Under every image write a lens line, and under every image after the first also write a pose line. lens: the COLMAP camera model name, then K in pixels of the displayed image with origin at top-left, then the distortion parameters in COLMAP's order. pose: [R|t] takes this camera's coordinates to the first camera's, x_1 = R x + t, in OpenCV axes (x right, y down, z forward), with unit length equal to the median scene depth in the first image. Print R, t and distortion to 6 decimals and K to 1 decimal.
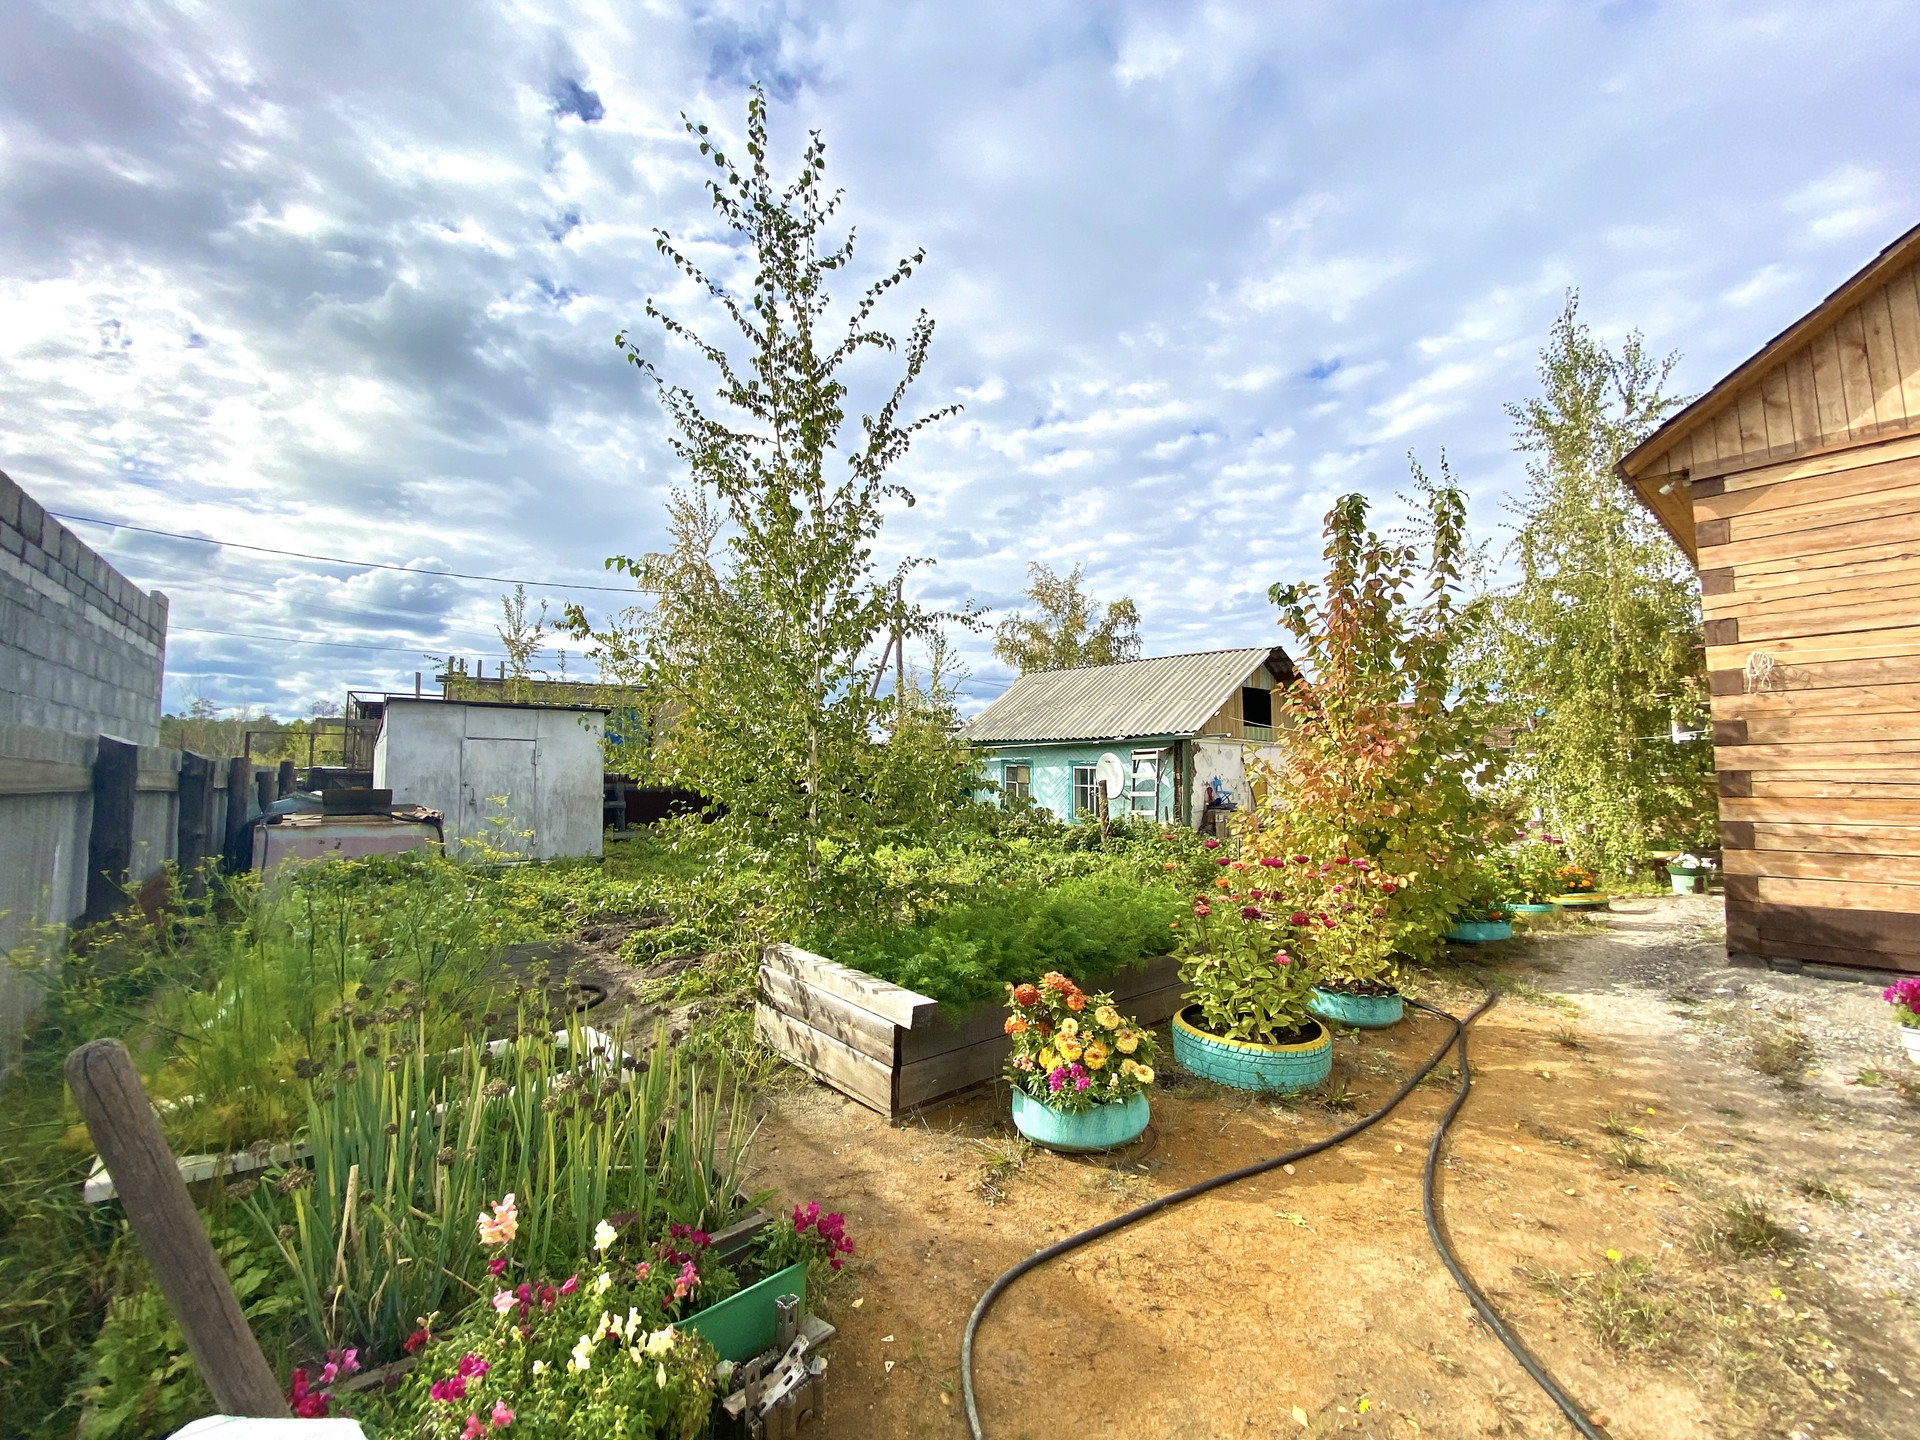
lens RADIAL K [[758.3, 0, 958.2], [0, 758.3, 732.1], [0, 0, 1]] dist [0.001591, 0.000027]
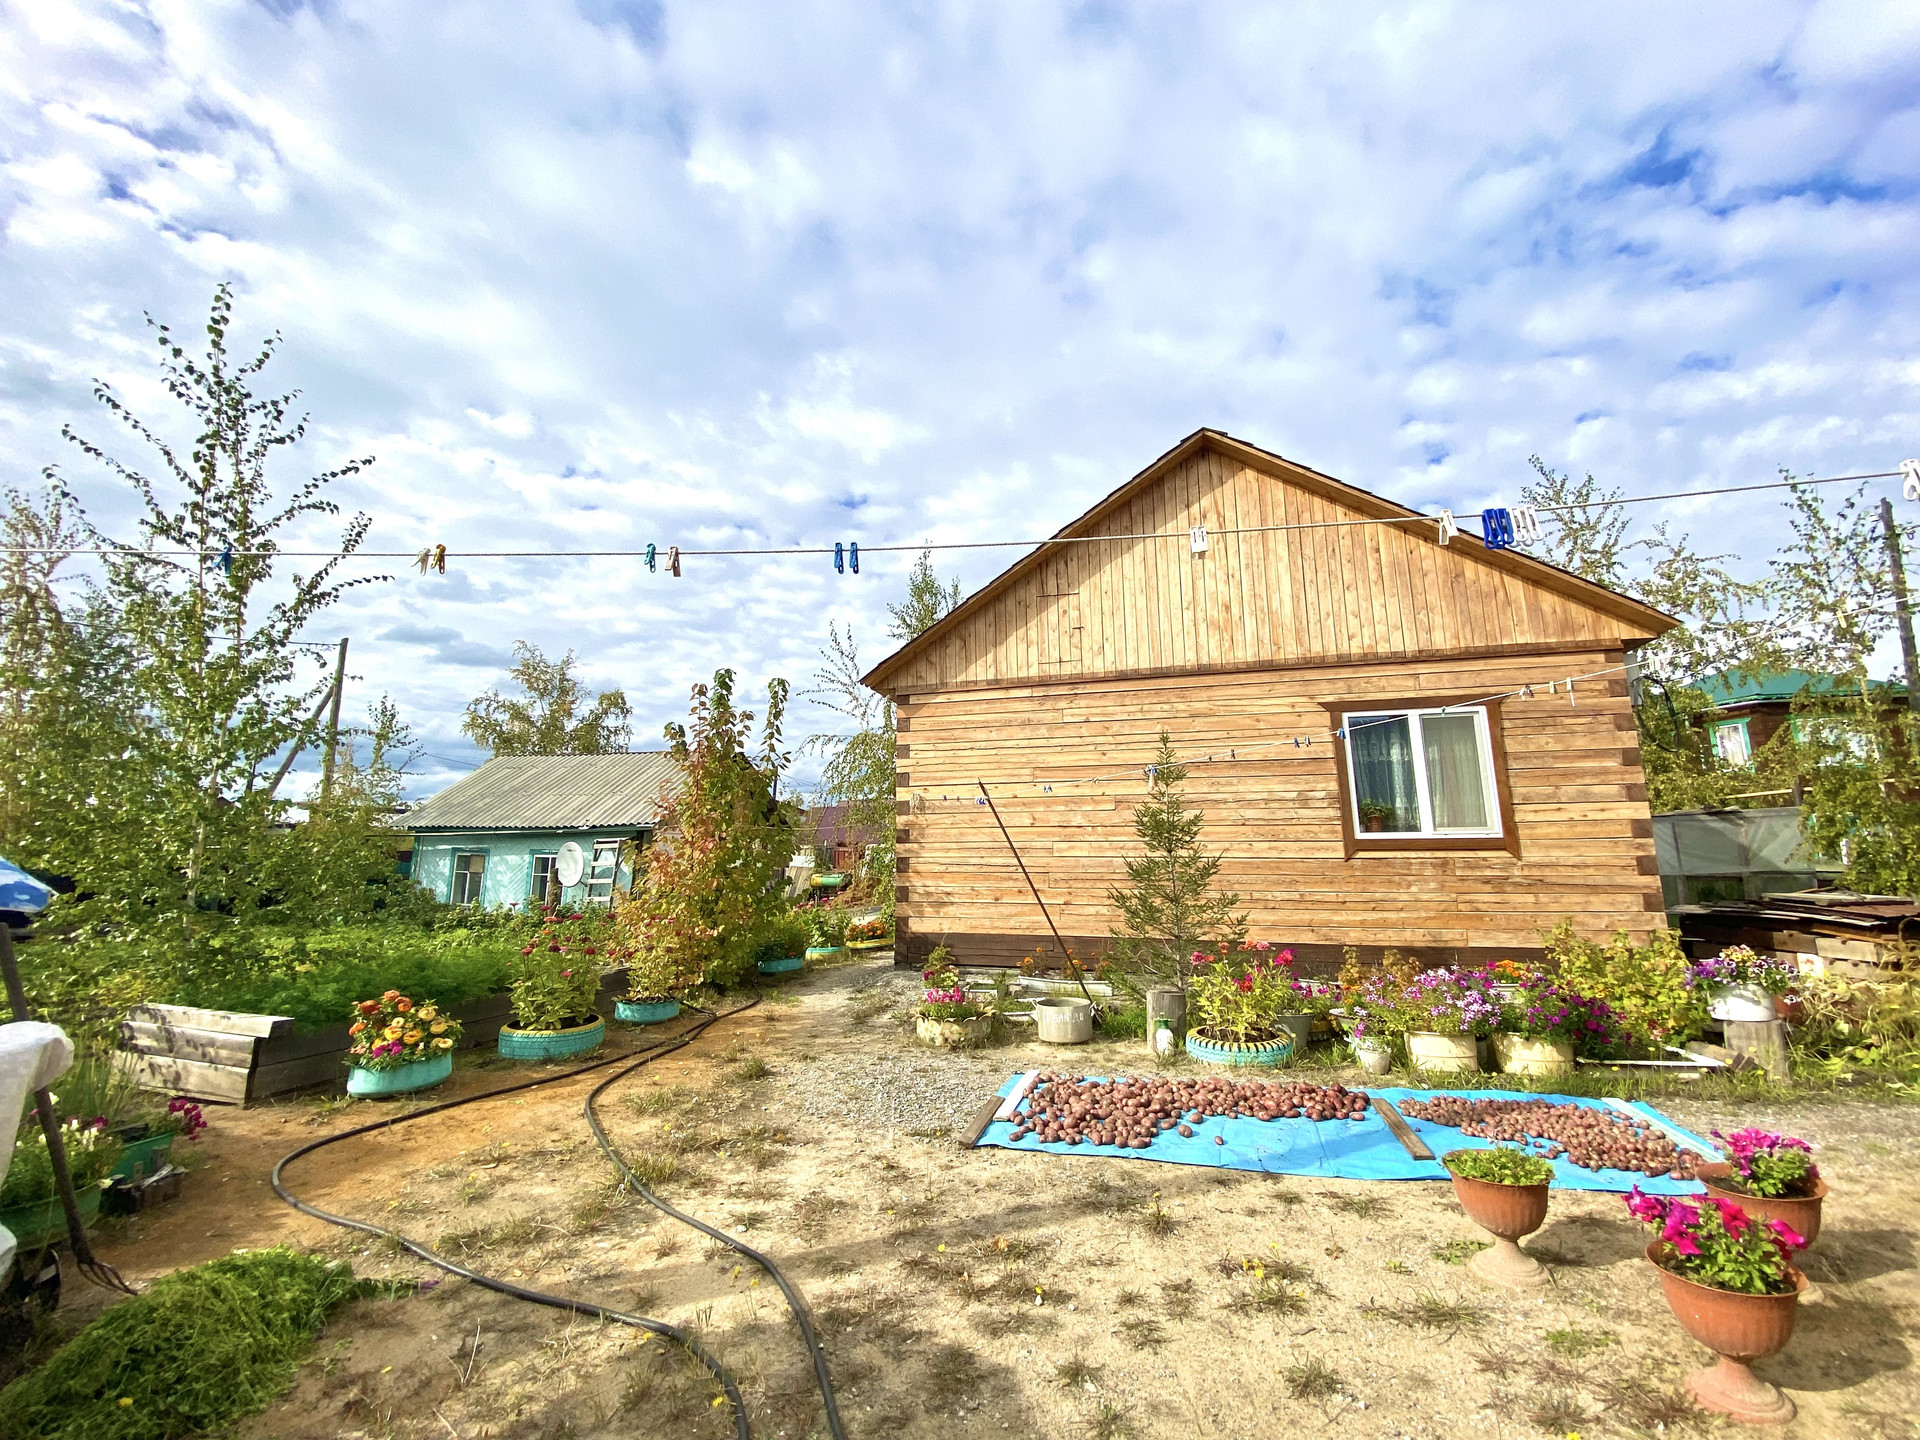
lens RADIAL K [[767.3, 0, 960.4], [0, 767.3, 719.5], [0, 0, 1]] dist [0.014163, -0.017800]
pose [[0.820919, 0.098022, 0.562568, 0.087158], [-0.025544, 0.990475, -0.135306, -0.032455], [-0.570473, 0.096705, 0.815604, -0.626847]]
